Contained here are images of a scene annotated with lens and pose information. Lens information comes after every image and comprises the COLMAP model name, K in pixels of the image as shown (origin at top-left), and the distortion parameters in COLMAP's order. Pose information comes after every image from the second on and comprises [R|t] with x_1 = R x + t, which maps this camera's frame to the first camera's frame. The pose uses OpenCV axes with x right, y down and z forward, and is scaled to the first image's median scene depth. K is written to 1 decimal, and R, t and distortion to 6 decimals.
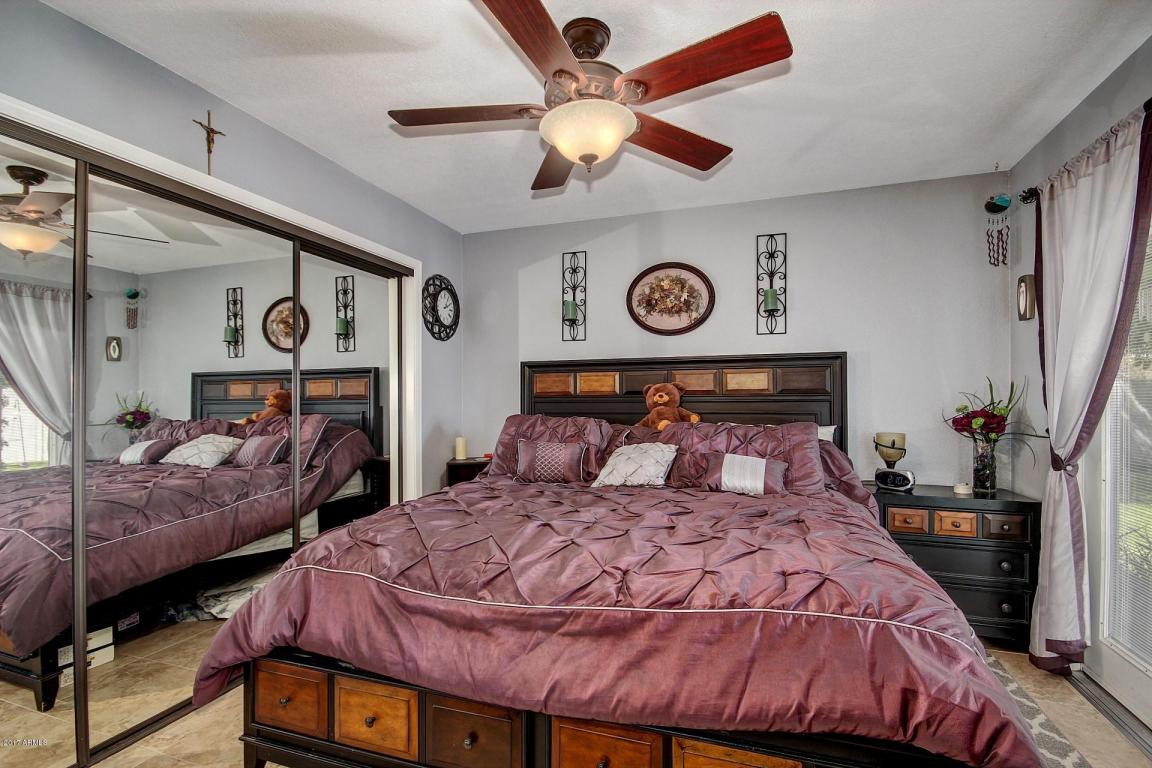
lens RADIAL K [[550.4, 0, 591.4], [0, 550.4, 401.3], [0, 0, 1]] dist [-0.004070, -0.003300]
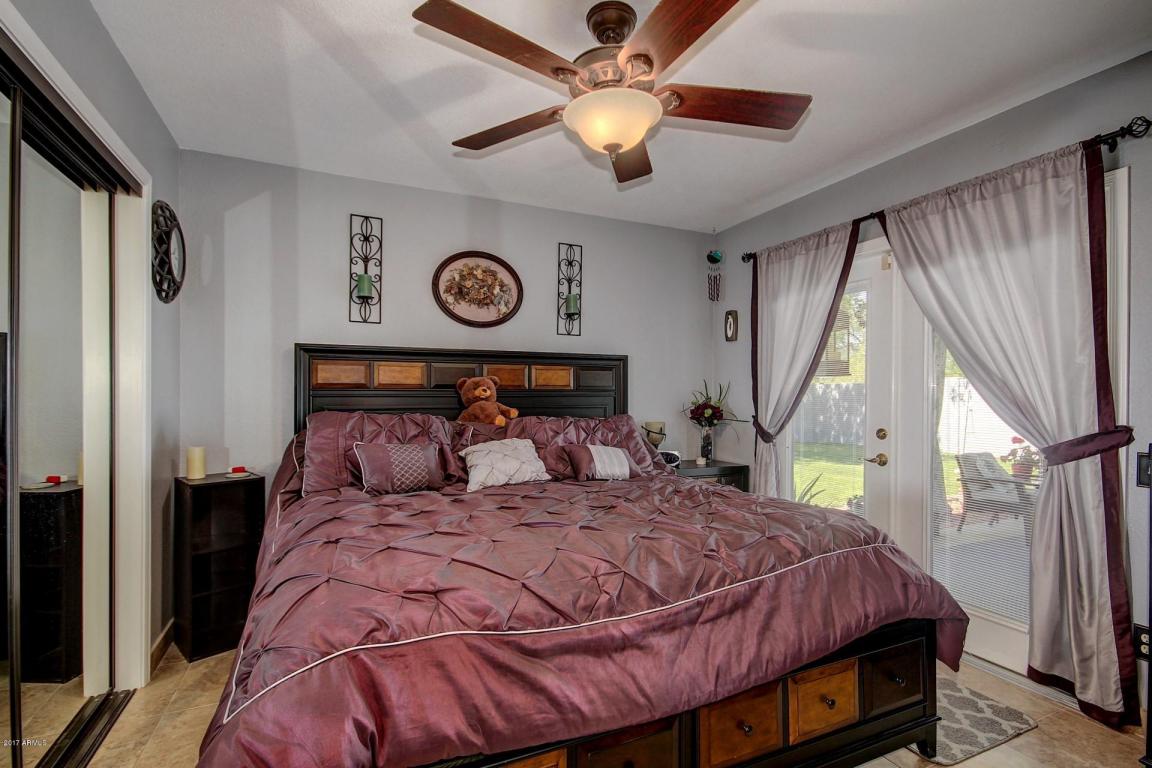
lens RADIAL K [[550.4, 0, 599.2], [0, 550.4, 396.9], [0, 0, 1]] dist [-0.004070, -0.003300]
pose [[0.712999, 0.002501, 0.701160, -0.429742], [-0.006978, 0.999969, 0.003529, -0.003143], [-0.701130, -0.007409, 0.712995, 0.185101]]
